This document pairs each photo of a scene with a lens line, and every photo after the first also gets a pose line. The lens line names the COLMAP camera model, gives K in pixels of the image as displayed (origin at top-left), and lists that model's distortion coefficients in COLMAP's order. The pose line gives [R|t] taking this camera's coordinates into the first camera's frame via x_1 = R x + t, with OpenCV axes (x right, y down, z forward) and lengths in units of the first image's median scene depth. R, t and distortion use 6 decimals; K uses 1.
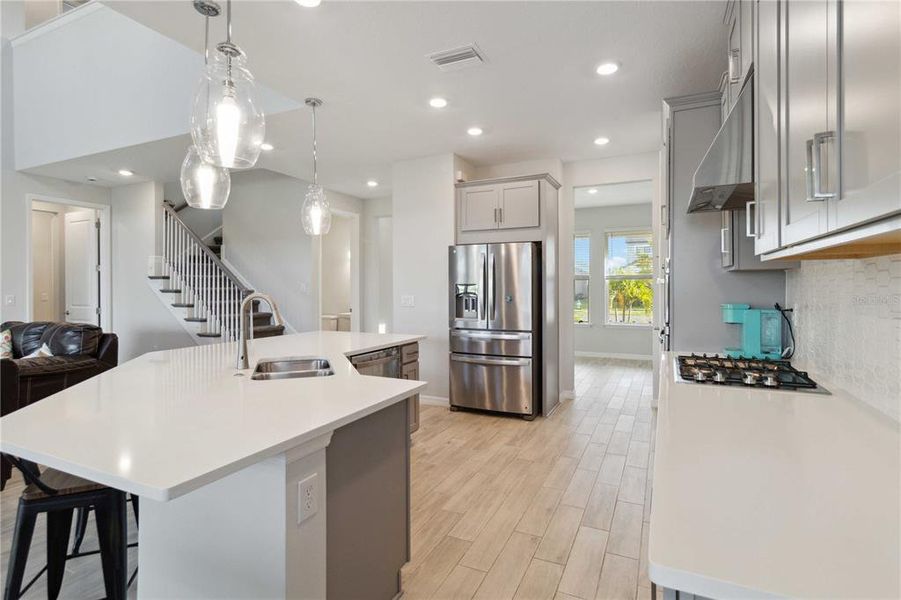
lens RADIAL K [[447.4, 0, 451.9], [0, 447.4, 295.2], [0, 0, 1]] dist [0.003586, 0.007090]
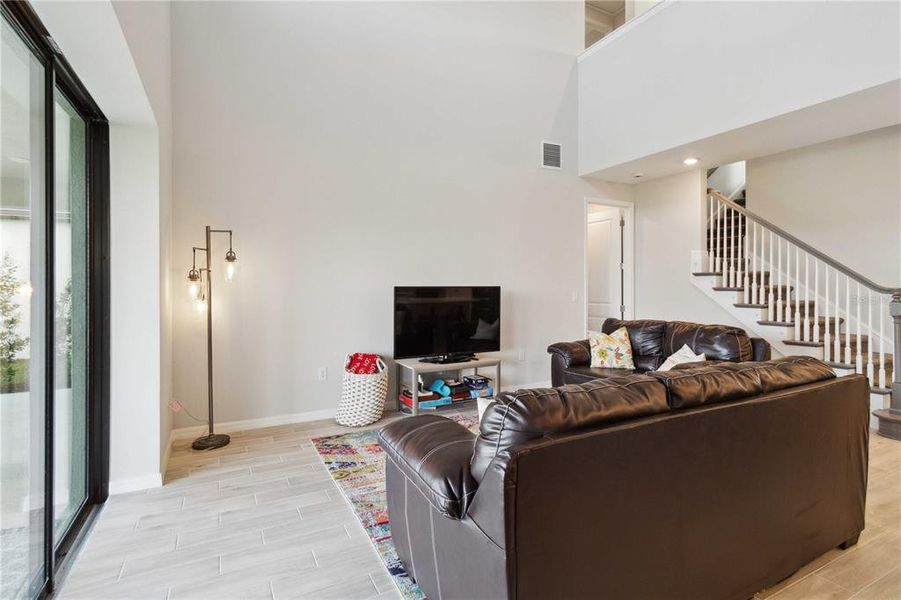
lens RADIAL K [[447.4, 0, 462.8], [0, 447.4, 298.3], [0, 0, 1]] dist [0.003586, 0.007090]
pose [[0.810696, 0.013389, -0.585315, -0.667189], [-0.006872, 0.999887, 0.013354, 0.000516], [0.585428, -0.006804, 0.810696, -0.028173]]
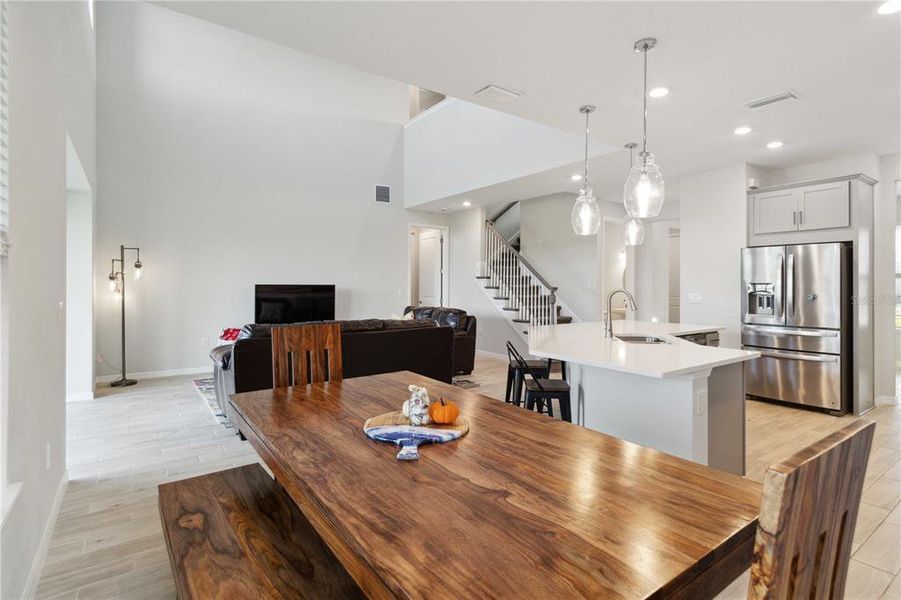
lens RADIAL K [[447.4, 0, 458.8], [0, 447.4, 294.7], [0, 0, 1]] dist [0.003586, 0.007090]
pose [[0.882246, 0.012749, -0.470616, -0.096647], [-0.010551, 0.999918, 0.007308, 0.004263], [0.470671, -0.001482, 0.882308, -0.303891]]
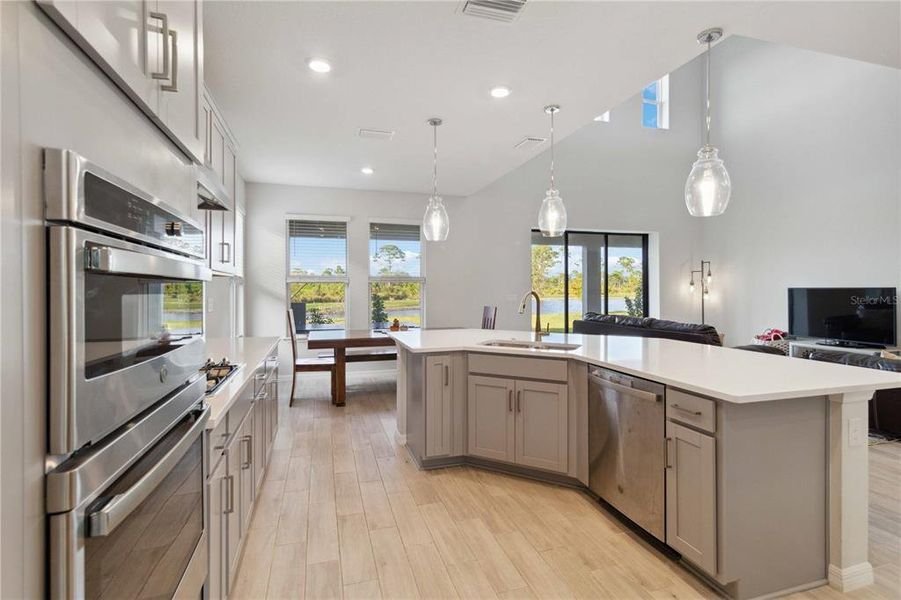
lens RADIAL K [[425.9, 0, 450.3], [0, 425.9, 291.3], [0, 0, 1]] dist [0.002733, 0.000796]
pose [[-0.738491, 0.005653, -0.674240, 0.358634], [-0.008216, 0.999815, 0.017381, -0.013006], [0.674213, 0.018375, -0.738308, 0.917425]]
